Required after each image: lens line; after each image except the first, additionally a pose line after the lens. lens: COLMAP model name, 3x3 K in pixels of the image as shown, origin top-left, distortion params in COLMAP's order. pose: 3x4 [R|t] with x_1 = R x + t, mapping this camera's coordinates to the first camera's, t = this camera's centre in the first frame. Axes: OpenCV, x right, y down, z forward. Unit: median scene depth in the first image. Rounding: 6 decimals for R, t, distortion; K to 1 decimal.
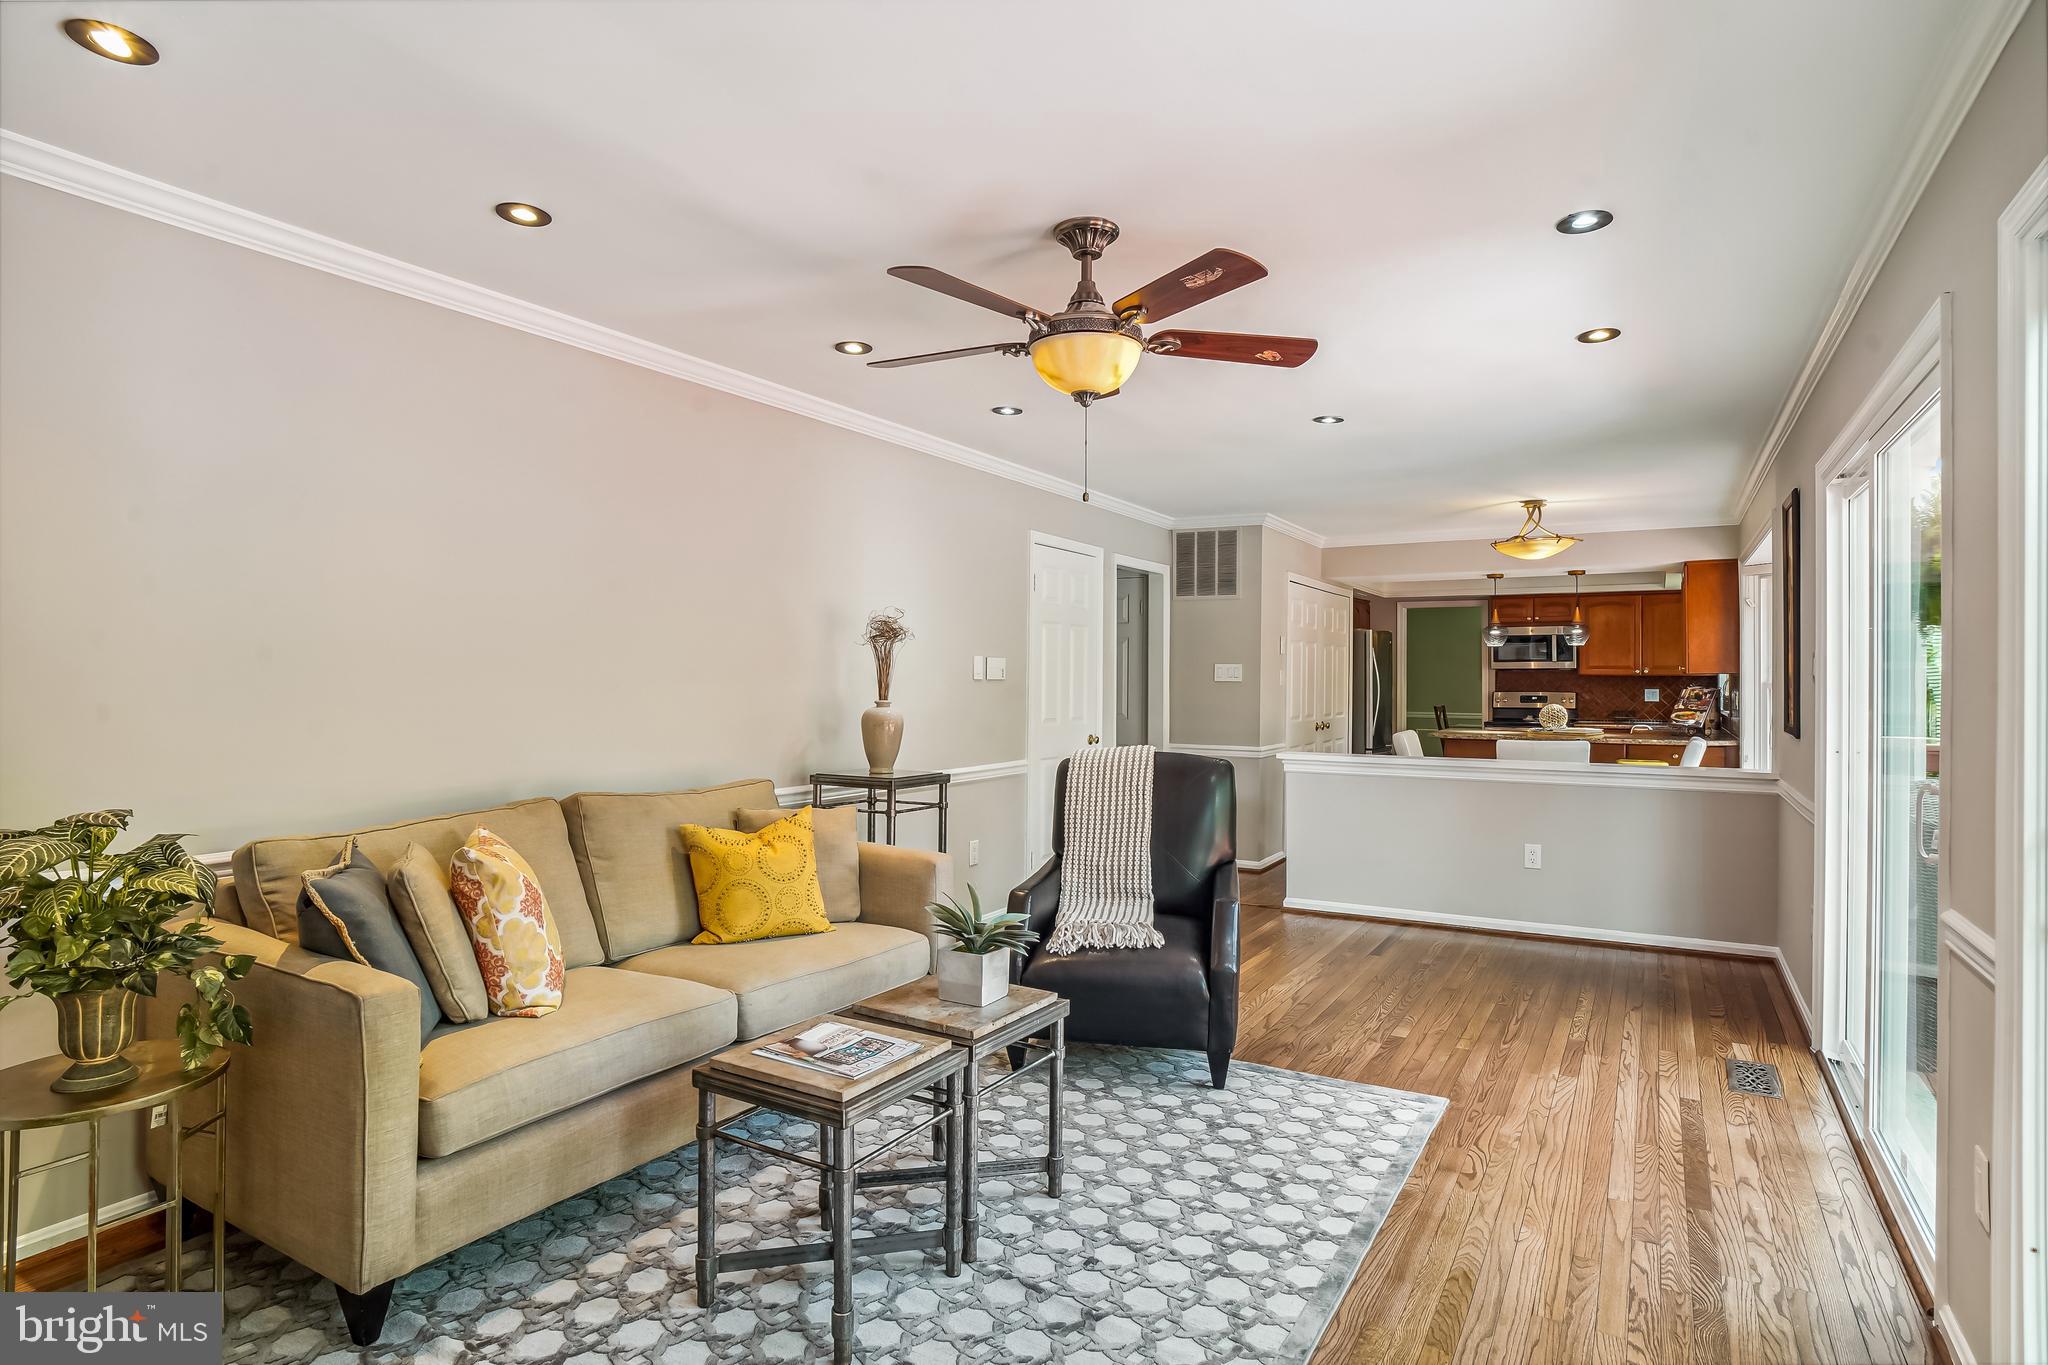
lens RADIAL K [[1082.1, 0, 1024.0], [0, 1082.1, 682.5], [0, 0, 1]] dist [-0.002634, -0.000075]
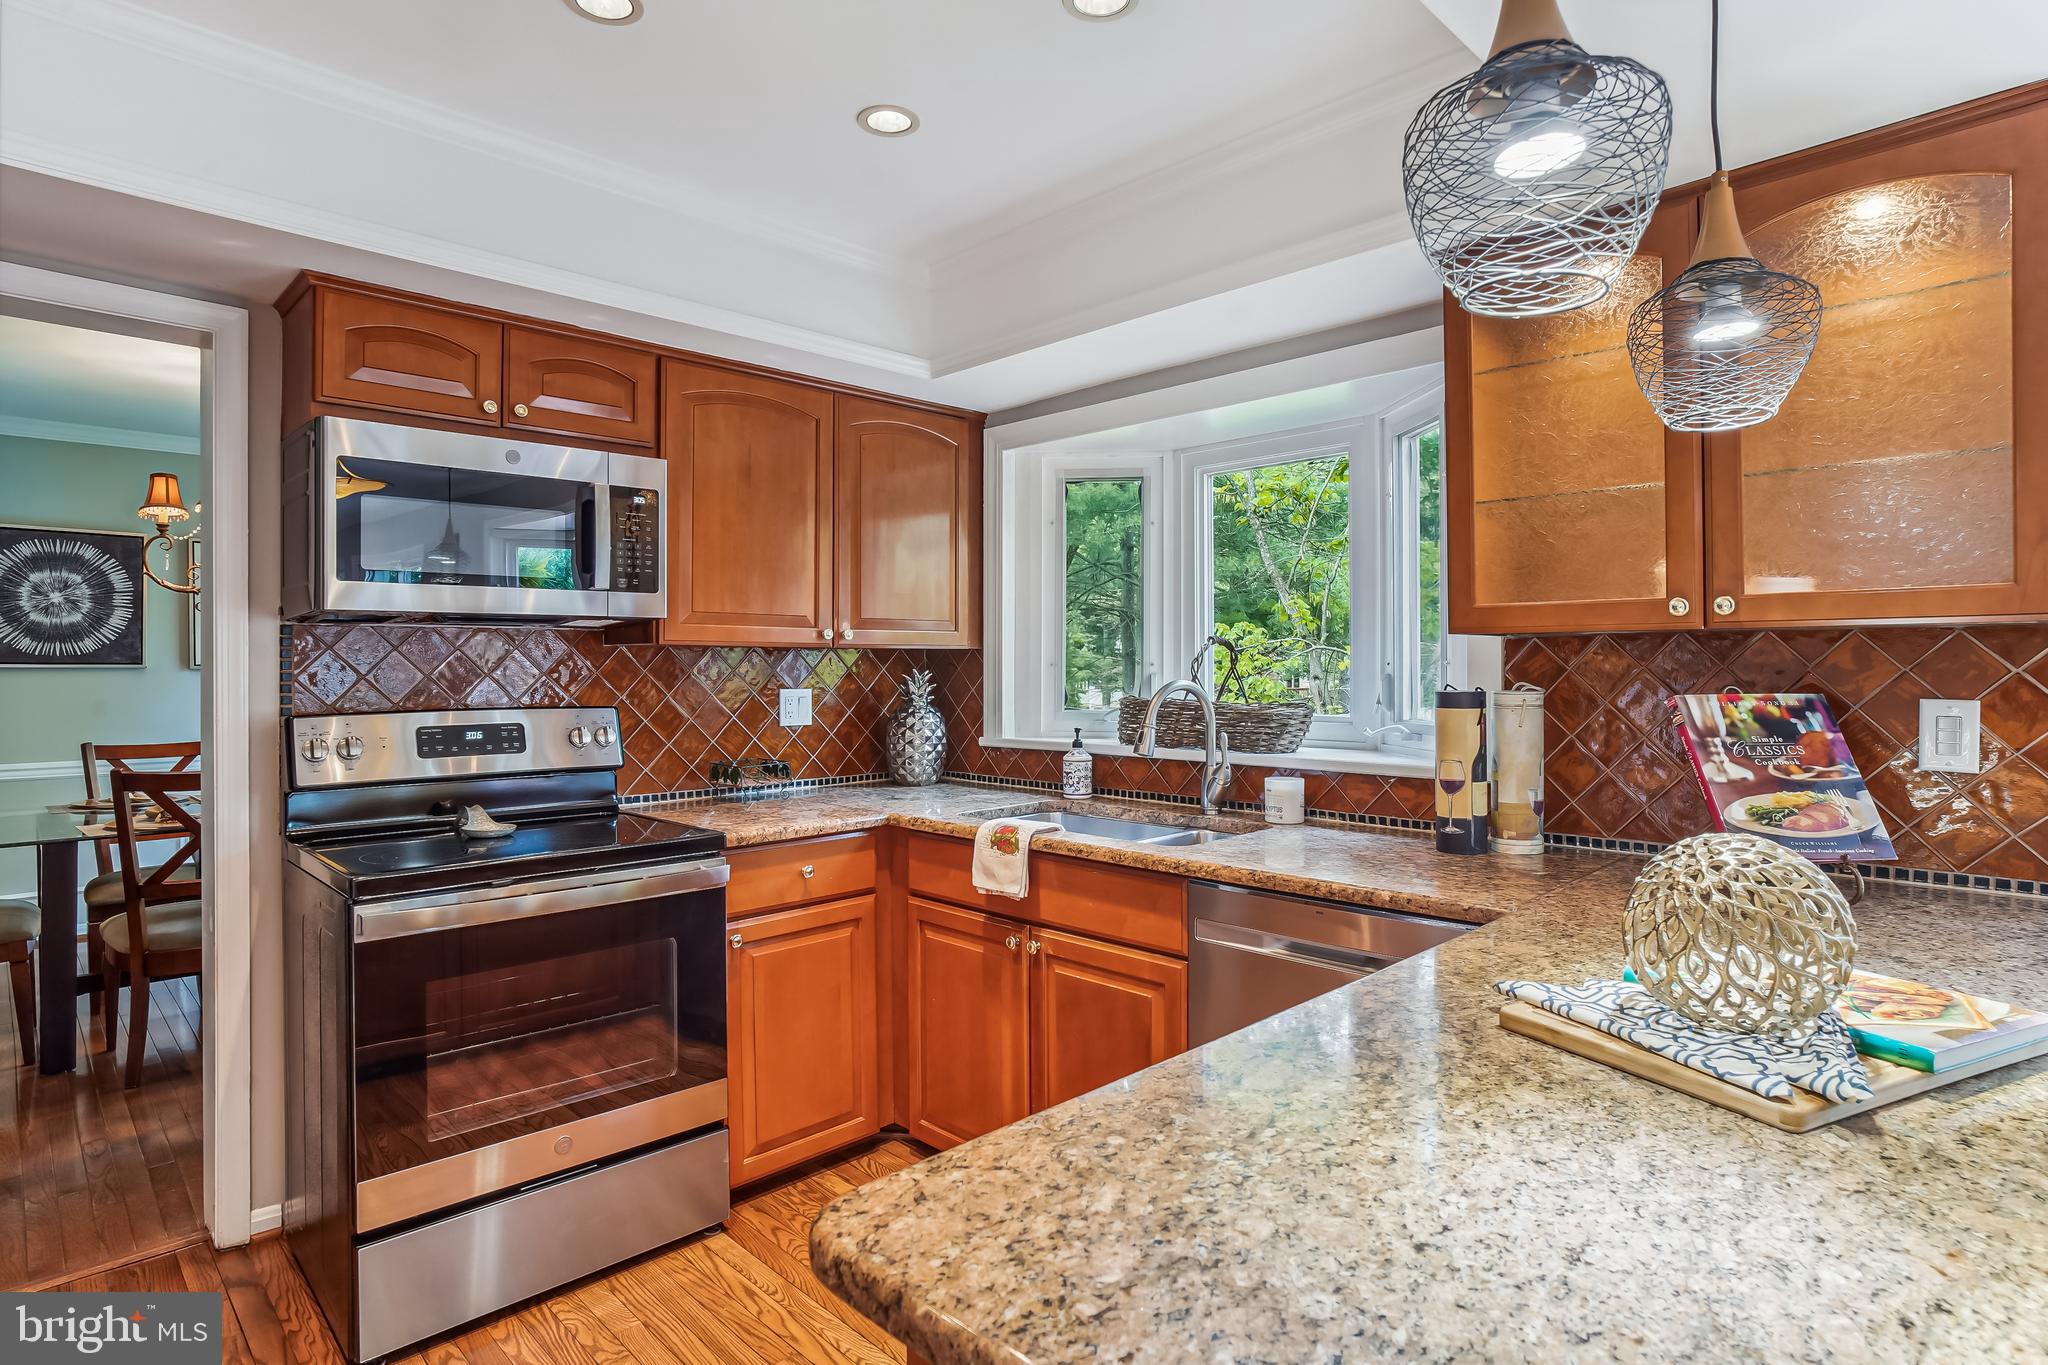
lens RADIAL K [[1082.1, 0, 1024.0], [0, 1082.1, 682.5], [0, 0, 1]] dist [-0.002634, -0.000075]
pose [[0.260190, -0.012994, 0.965470, 0.358089], [0.003907, 0.999915, 0.012405, -0.000622], [-0.965549, 0.000545, 0.260219, 1.107274]]
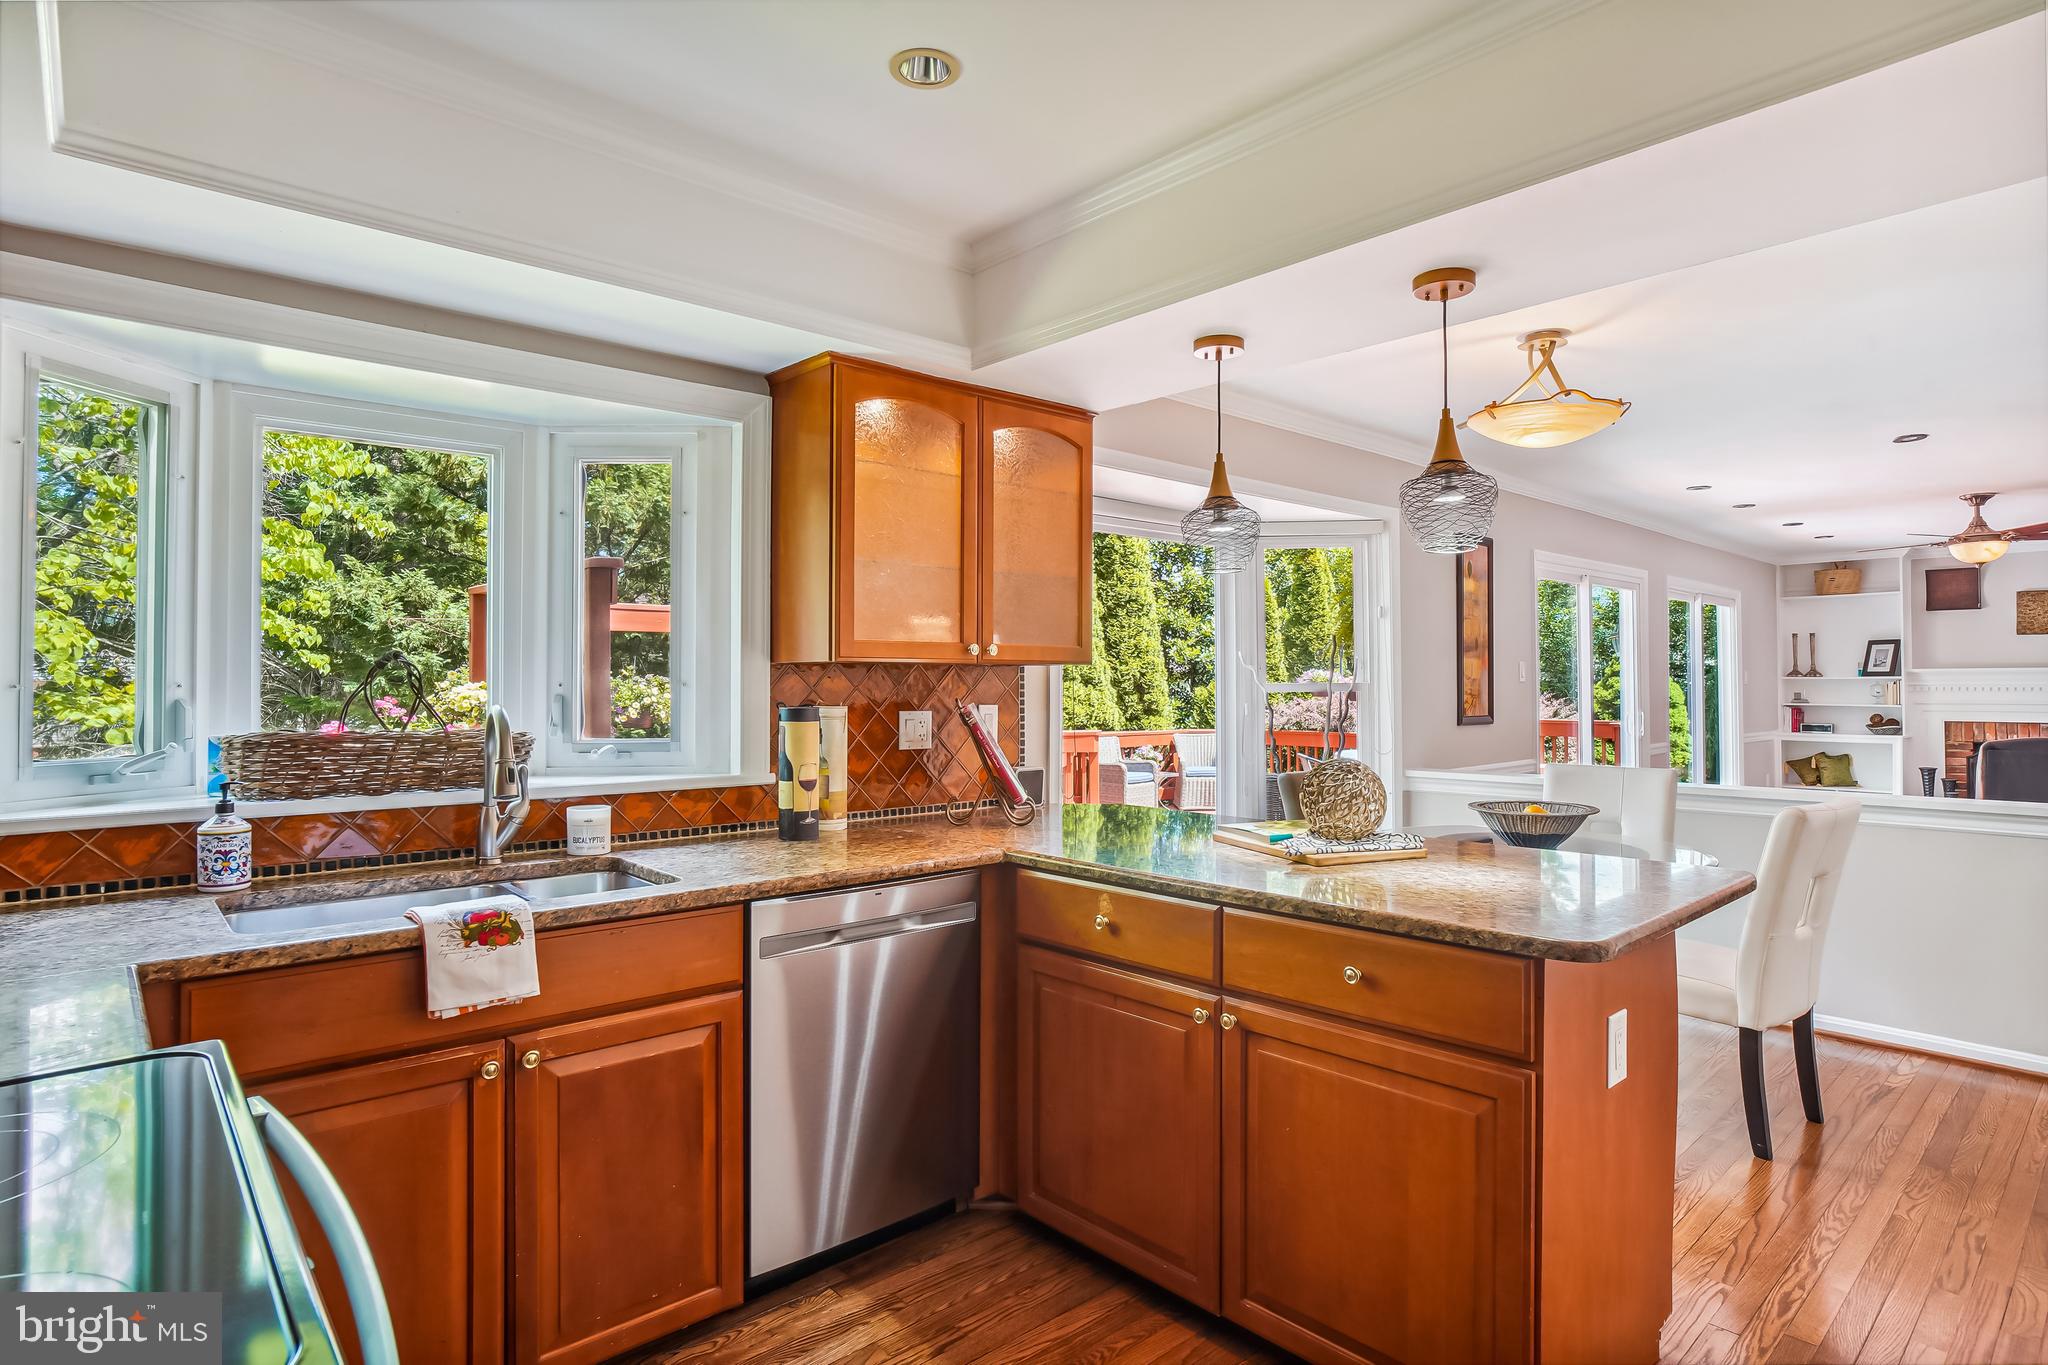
lens RADIAL K [[1082.1, 0, 1024.0], [0, 1082.1, 682.5], [0, 0, 1]] dist [-0.002634, -0.000075]
pose [[-0.953547, -0.001078, 0.301244, 0.576000], [-0.002595, 0.999986, -0.004637, -0.001420], [-0.301235, -0.005203, -0.953536, 1.560241]]
